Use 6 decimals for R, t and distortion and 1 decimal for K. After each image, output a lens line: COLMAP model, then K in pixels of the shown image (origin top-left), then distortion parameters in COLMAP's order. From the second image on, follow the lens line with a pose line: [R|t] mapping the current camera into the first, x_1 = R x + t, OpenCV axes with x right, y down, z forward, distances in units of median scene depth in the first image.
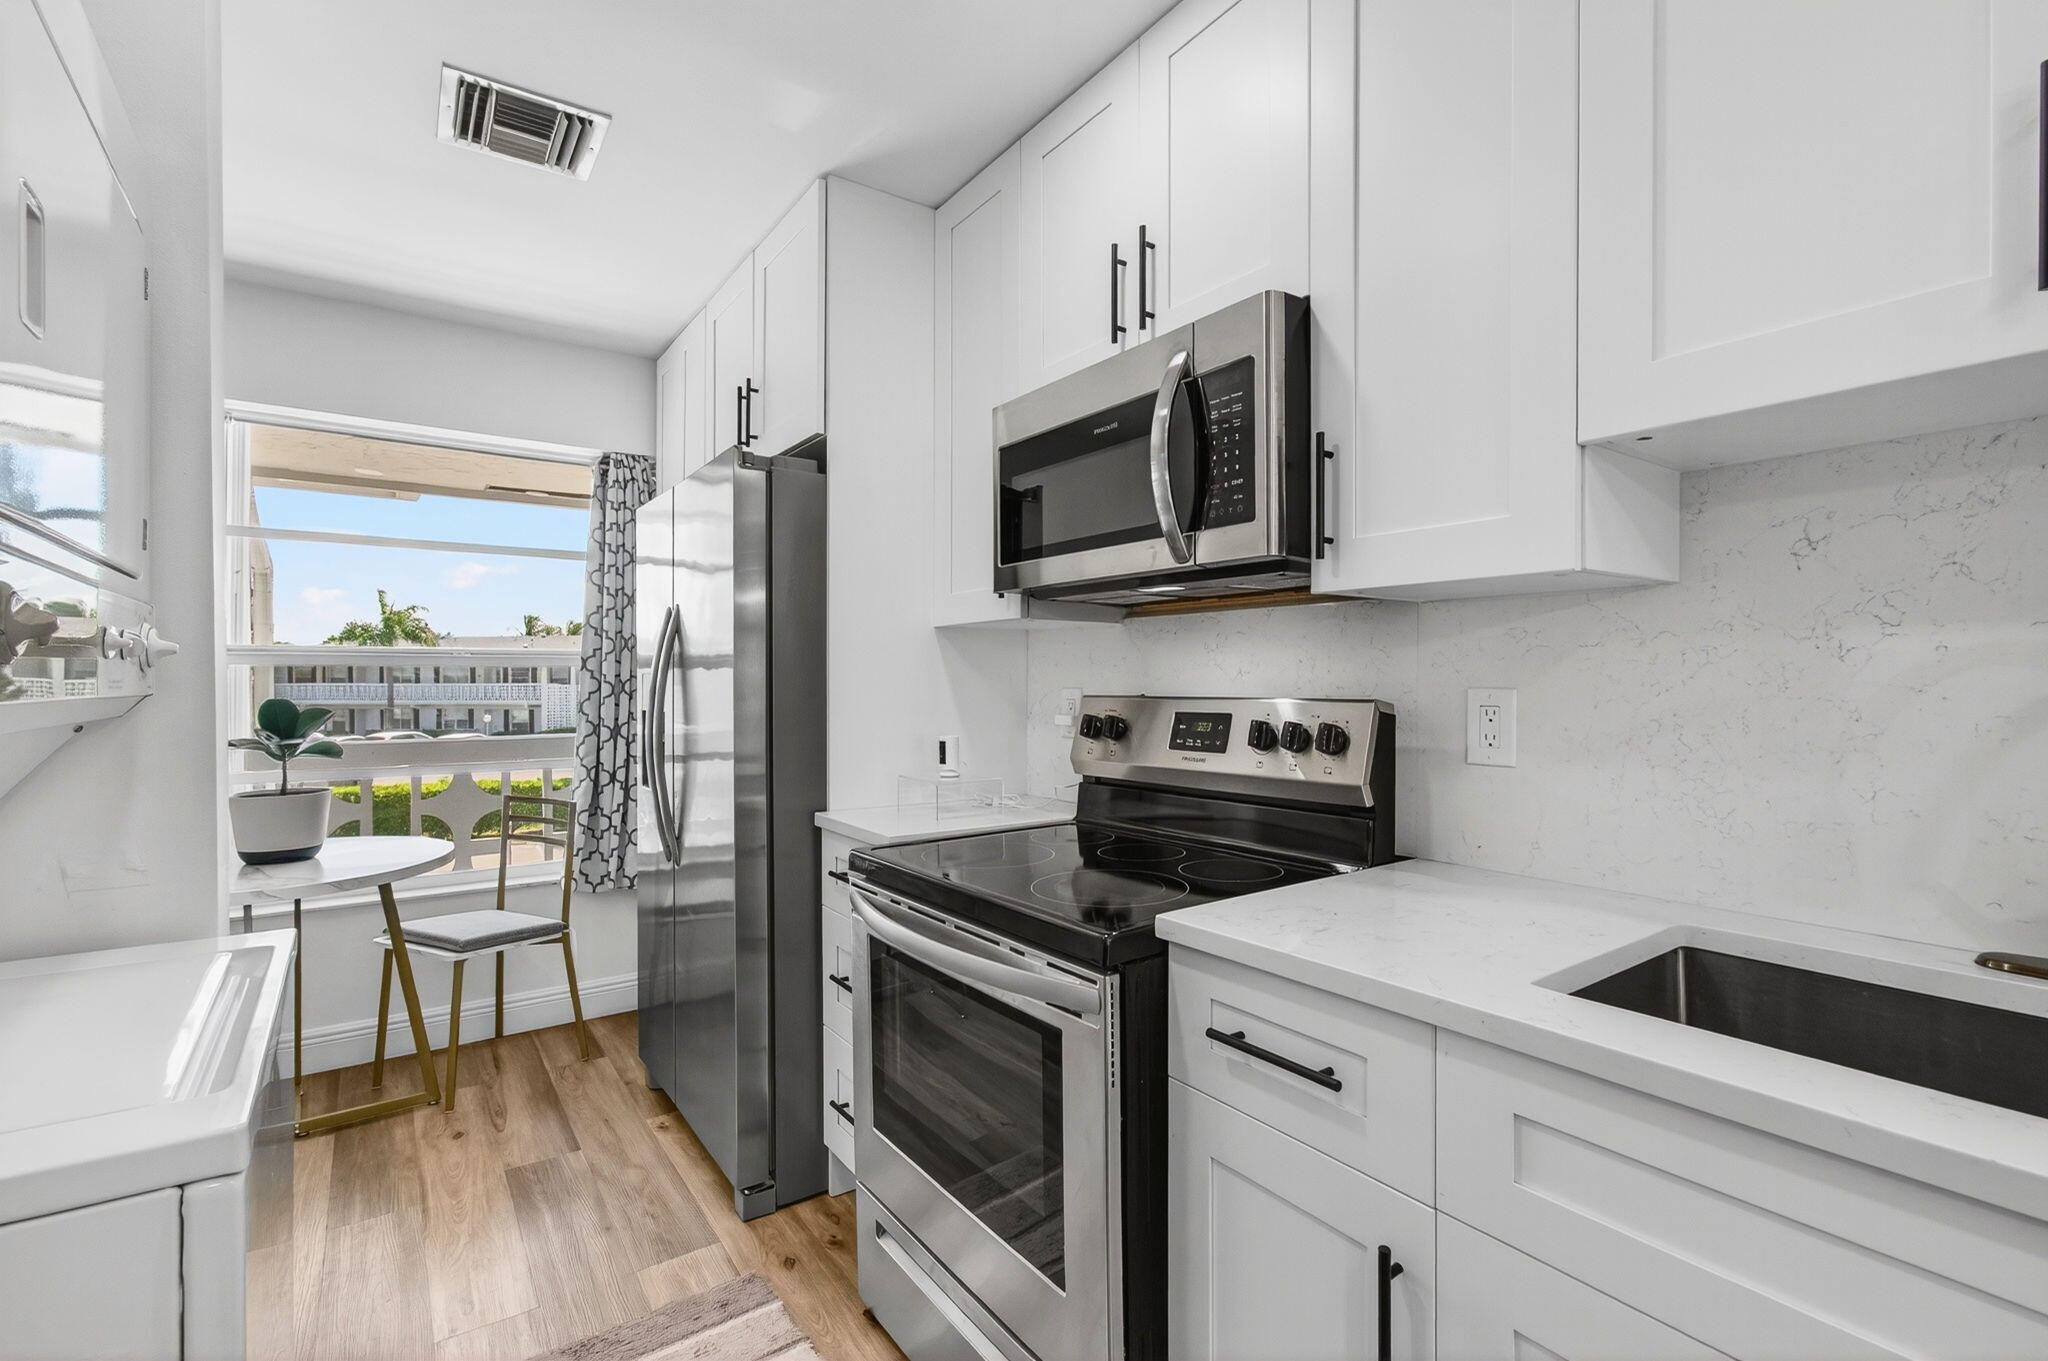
lens RADIAL K [[919.6, 0, 993.9], [0, 919.6, 683.7], [0, 0, 1]] dist [-0.001833, -0.000484]
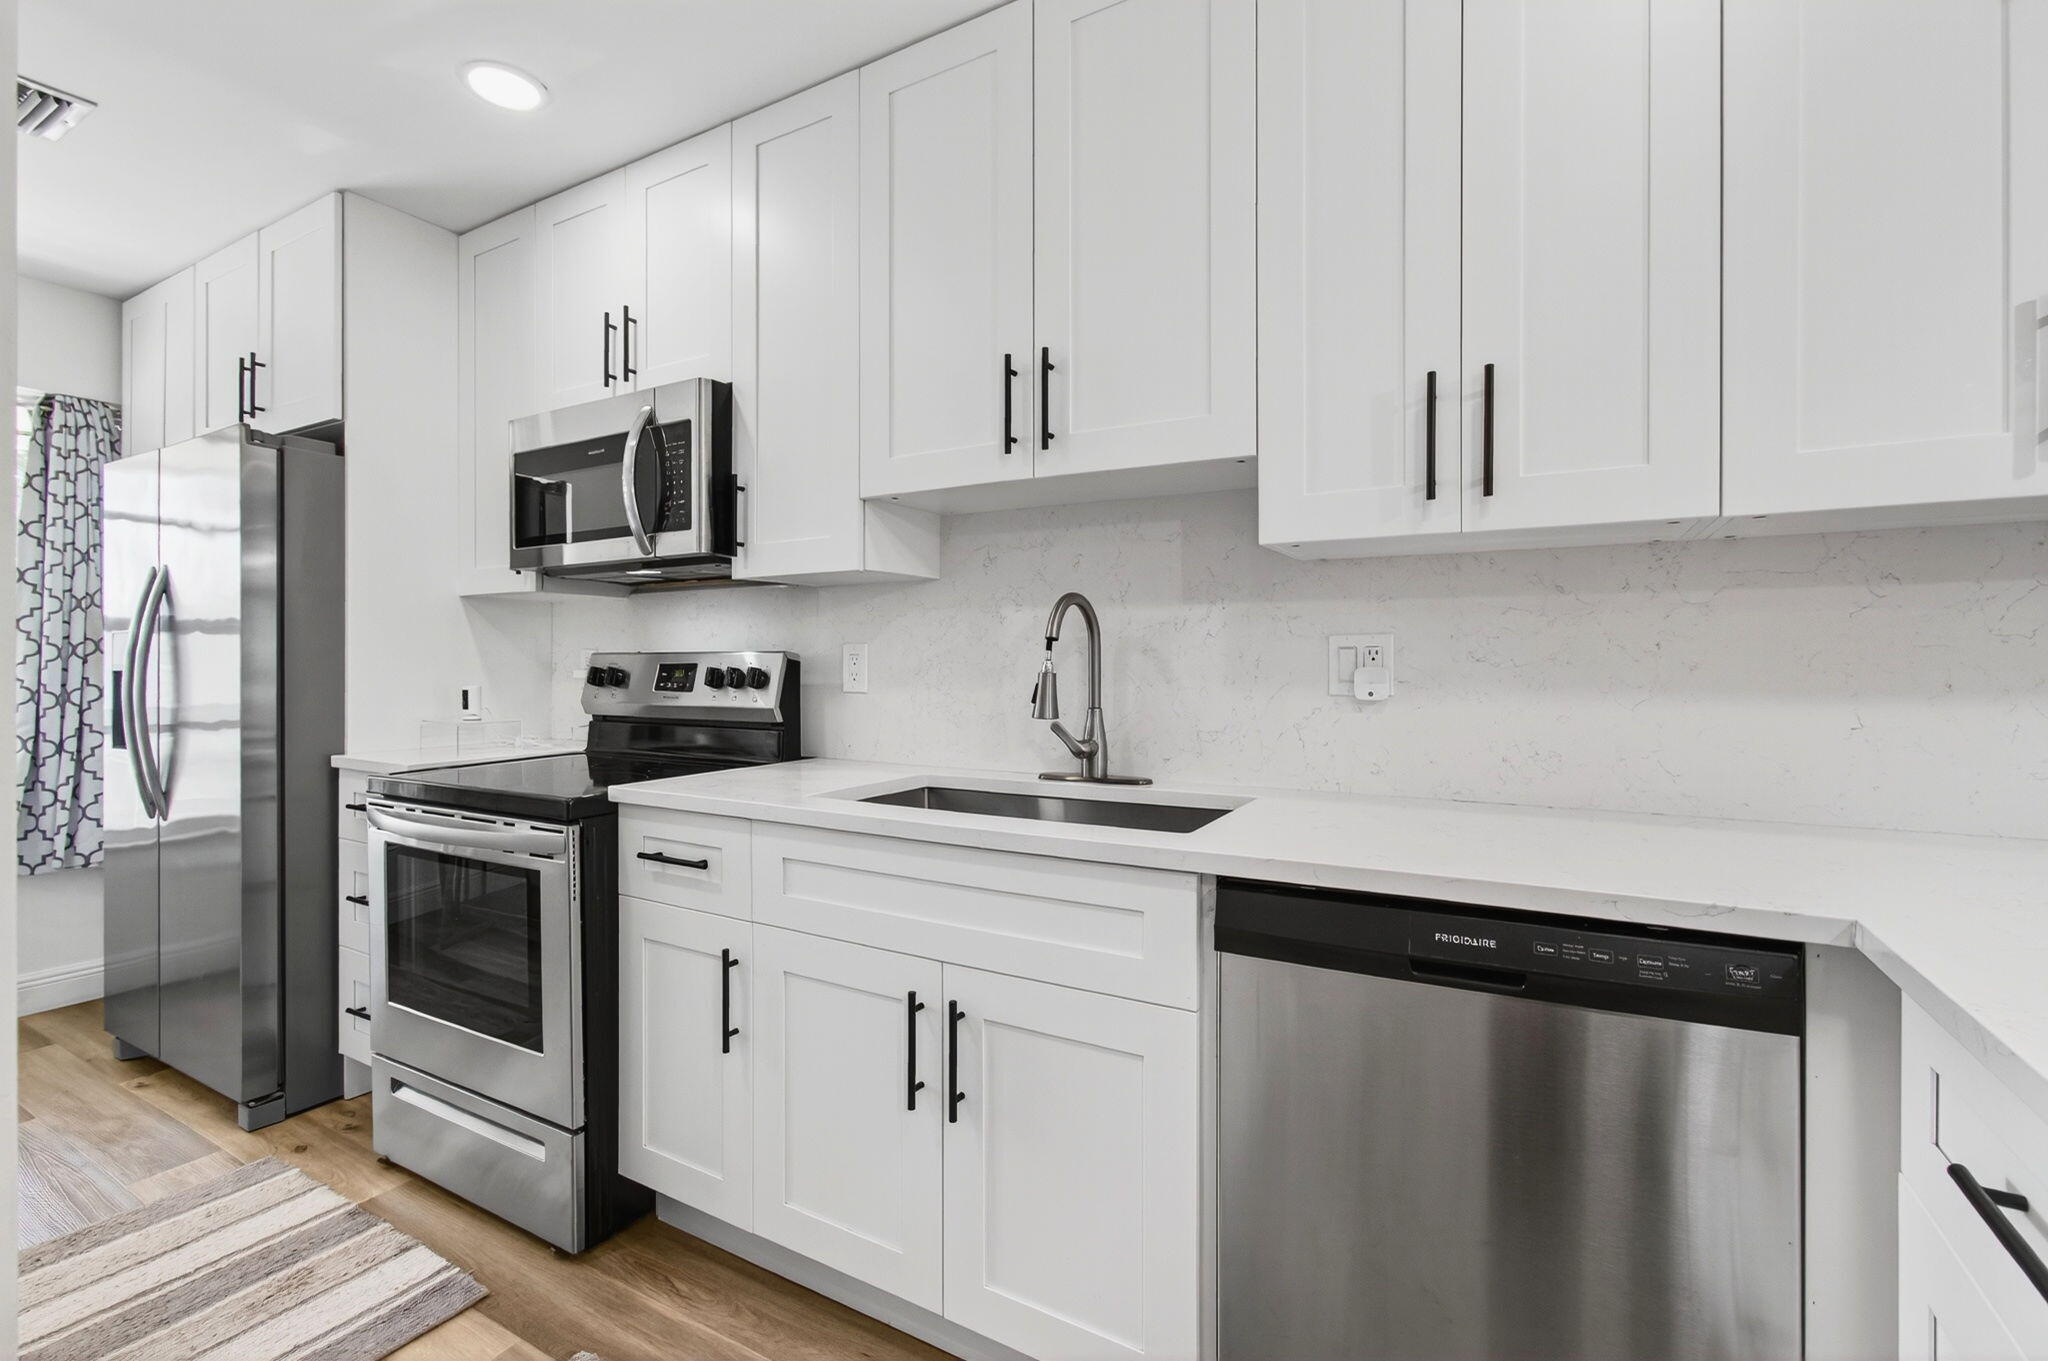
lens RADIAL K [[897.6, 0, 989.1], [0, 897.6, 664.0], [0, 0, 1]] dist [0.012217, -0.000615]
pose [[0.904980, 0.001757, 0.425451, 0.068760], [-0.001305, 0.999998, -0.001353, 0.030554], [-0.425453, 0.000669, 0.904980, -0.373046]]
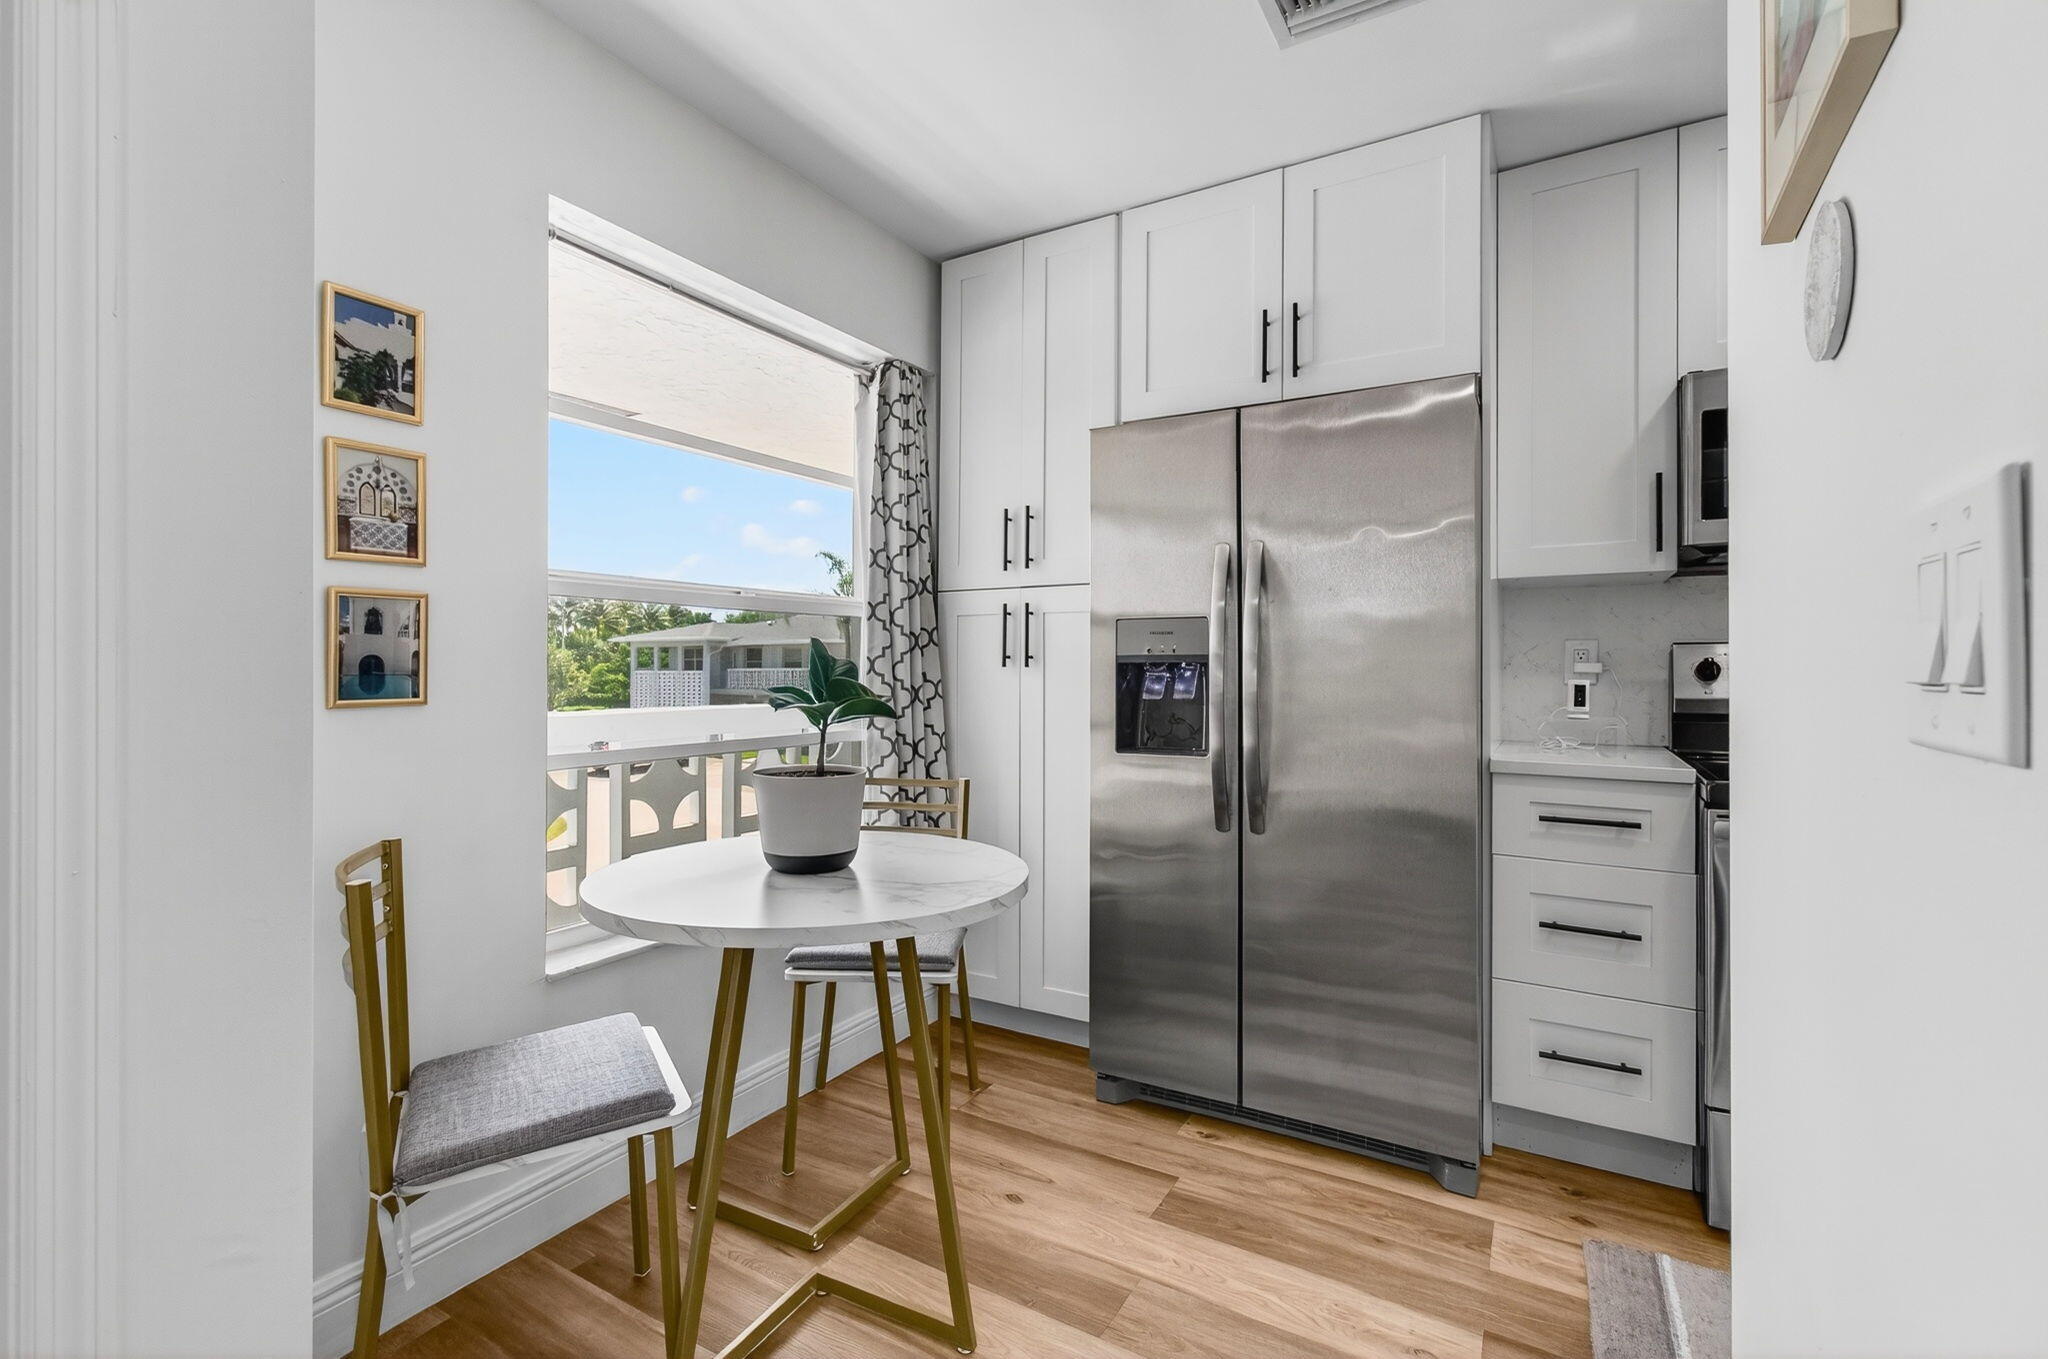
lens RADIAL K [[932.4, 0, 1018.1], [0, 932.4, 660.4], [0, 0, 1]] dist [0.001215, 0.000327]
pose [[0.908318, 0.009041, 0.418183, -1.154754], [-0.002427, 0.999863, -0.016347, 0.058467], [-0.418273, 0.013833, 0.908216, 0.340029]]
